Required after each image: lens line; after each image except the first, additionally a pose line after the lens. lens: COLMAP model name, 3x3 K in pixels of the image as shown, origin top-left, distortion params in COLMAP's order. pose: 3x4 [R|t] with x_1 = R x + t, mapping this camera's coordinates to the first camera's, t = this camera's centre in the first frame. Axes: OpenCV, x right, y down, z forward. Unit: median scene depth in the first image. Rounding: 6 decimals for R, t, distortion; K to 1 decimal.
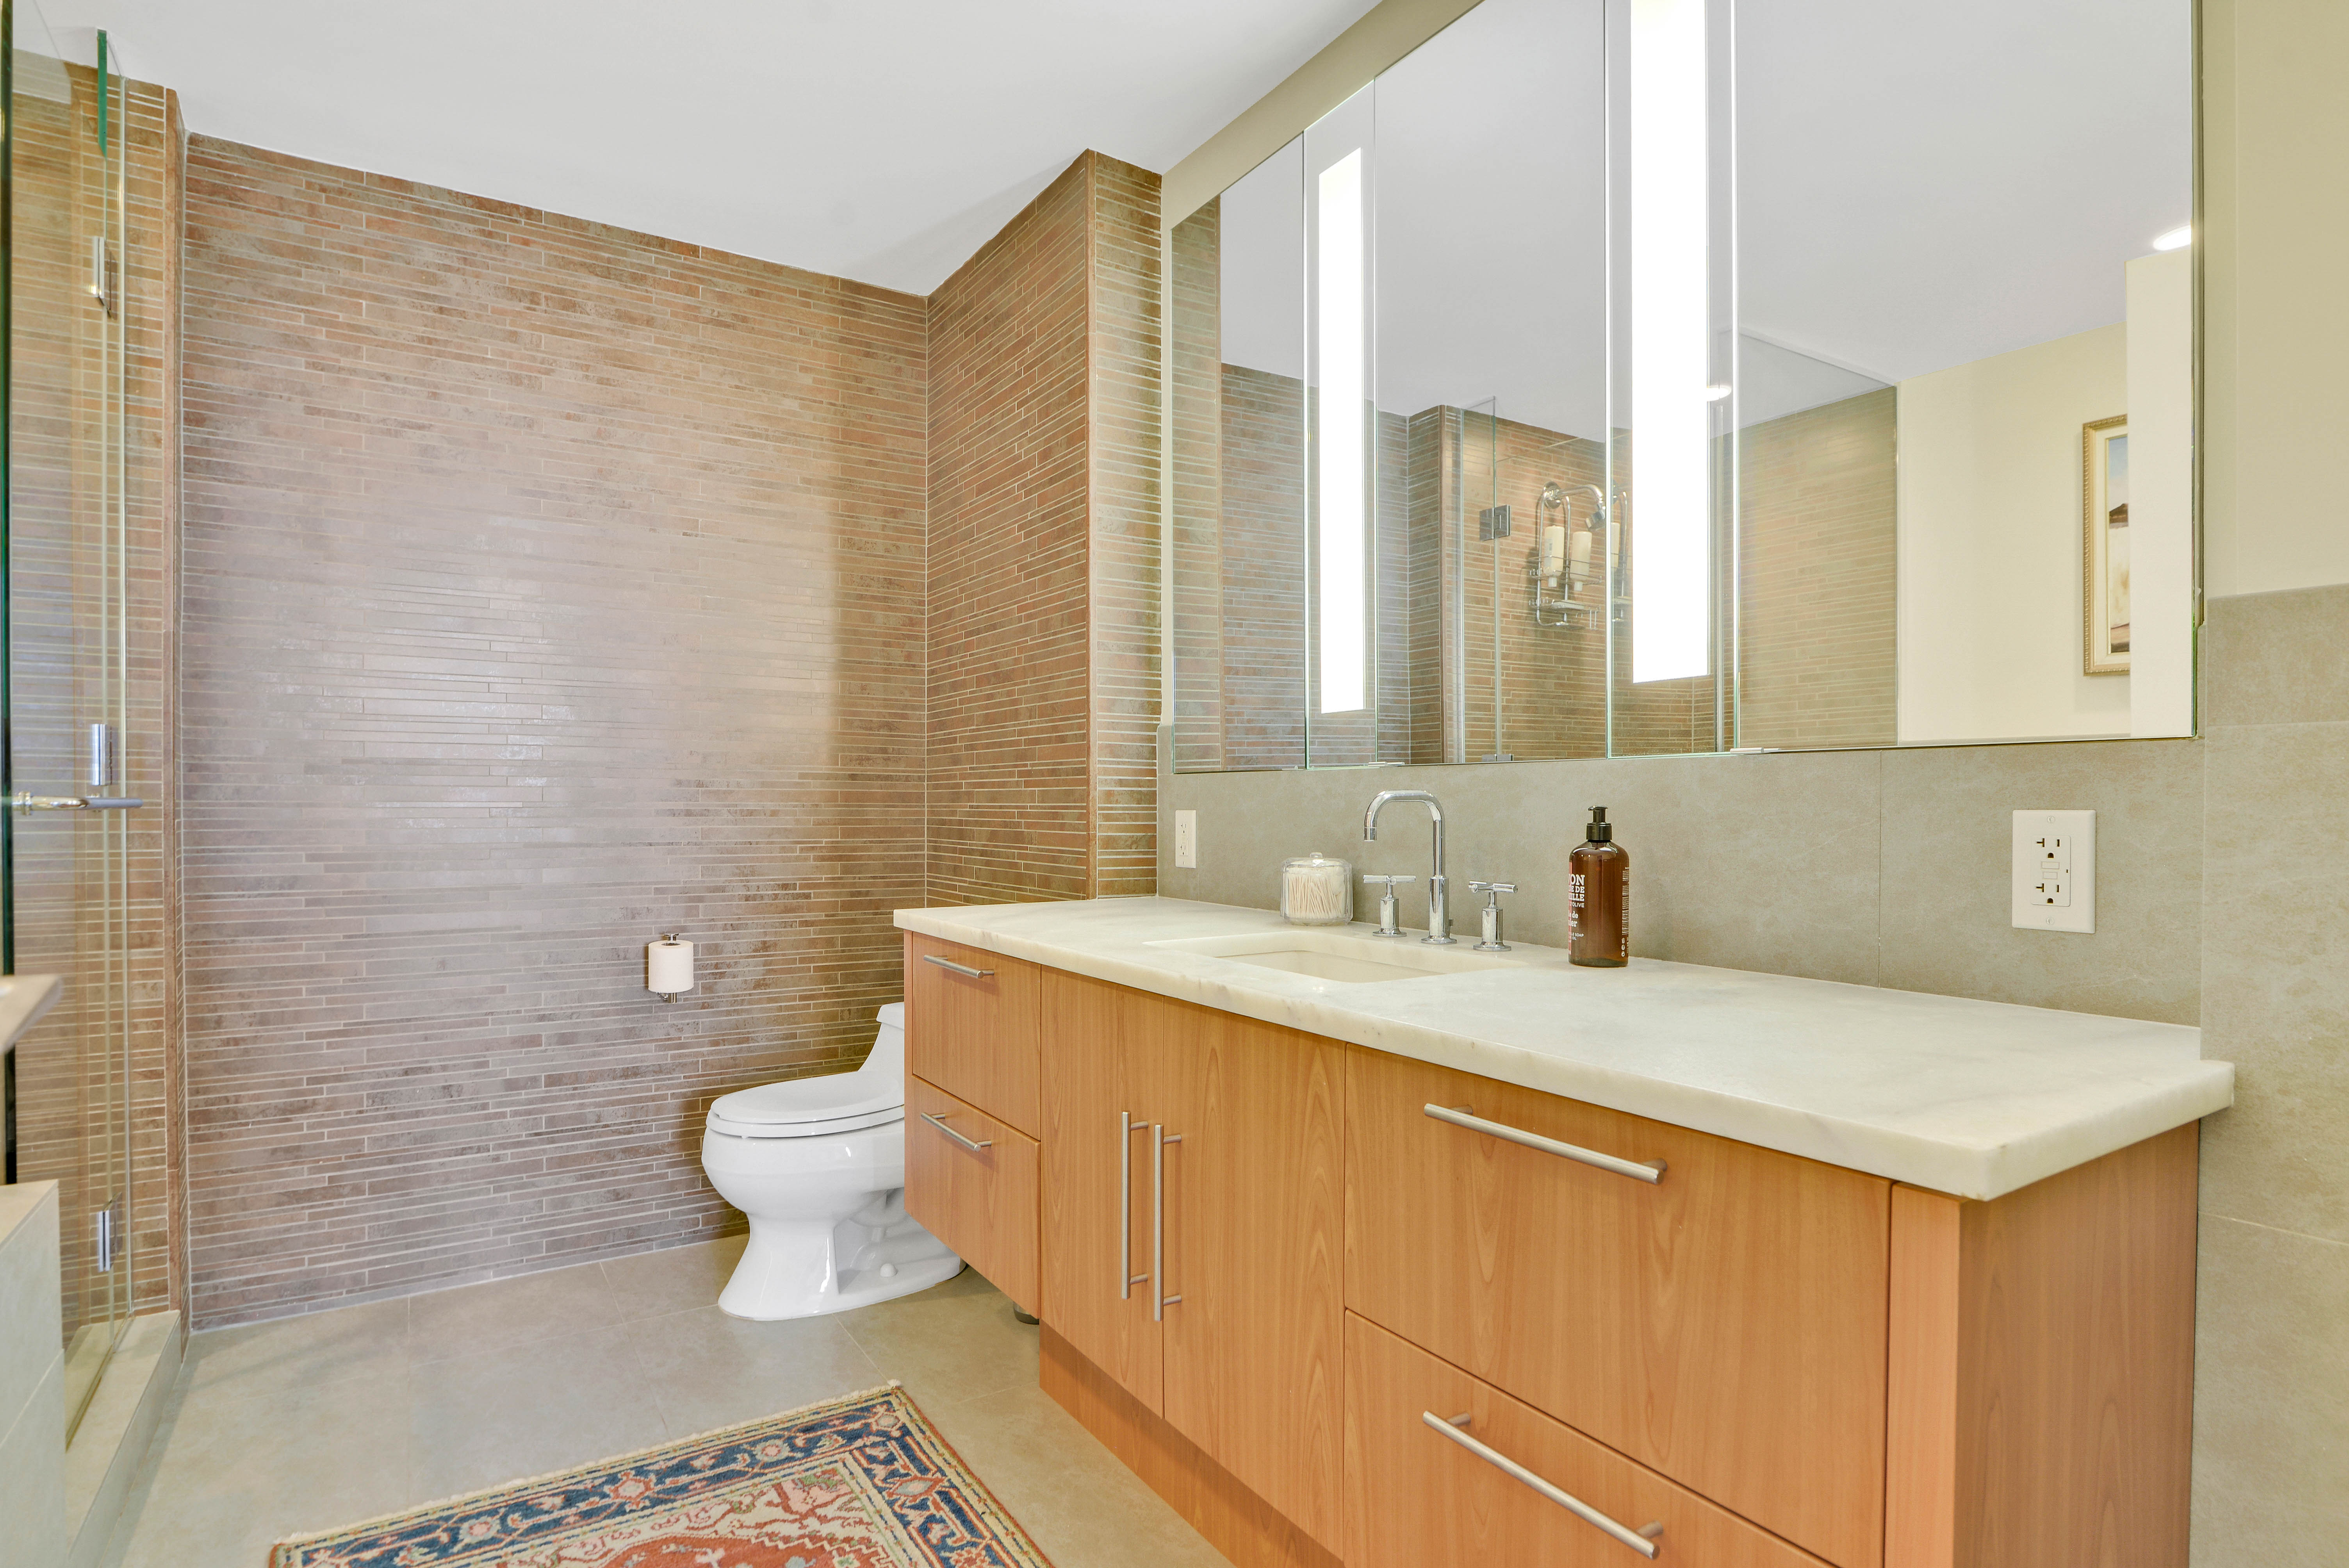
lens RADIAL K [[1208.1, 0, 1179.0], [0, 1208.1, 832.8], [0, 0, 1]] dist [-0.018299, 0.001220]
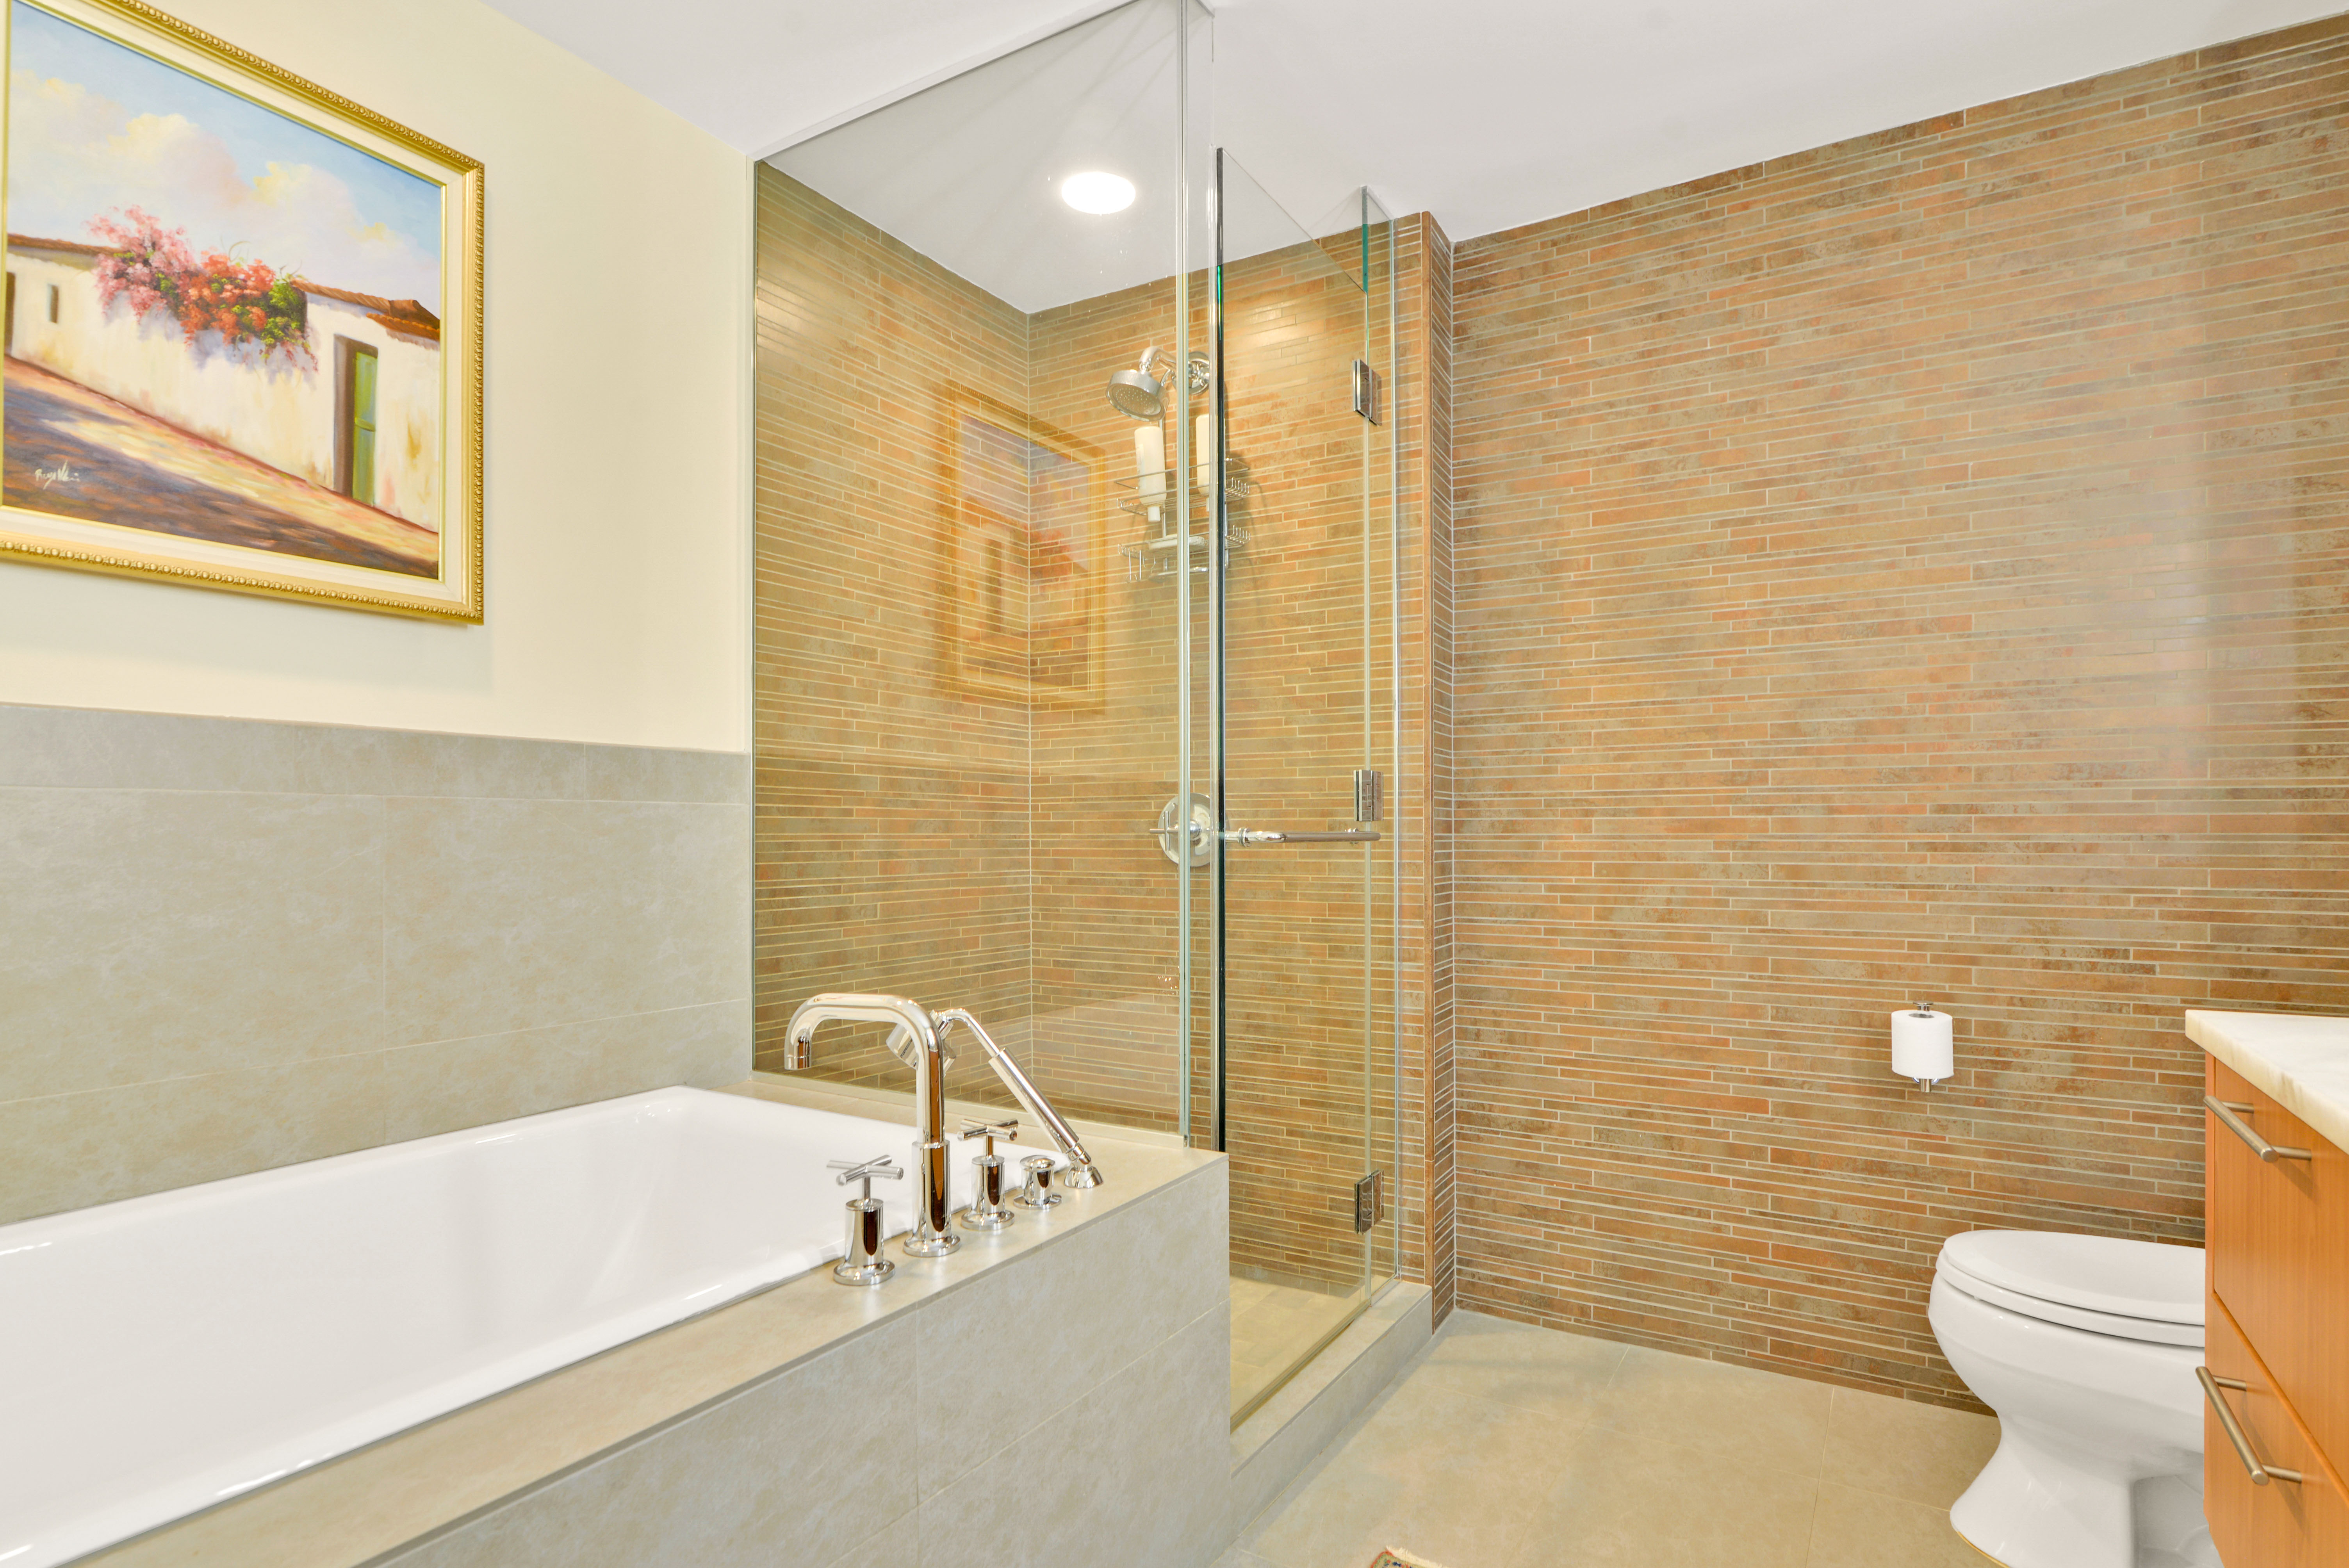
lens RADIAL K [[1208.1, 0, 1179.0], [0, 1208.1, 832.8], [0, 0, 1]] dist [-0.018299, 0.001220]
pose [[0.438446, -0.004122, -0.898748, 0.068193], [-0.017680, 0.999756, -0.013210, -0.007309], [0.898584, 0.021682, 0.438266, 0.235738]]
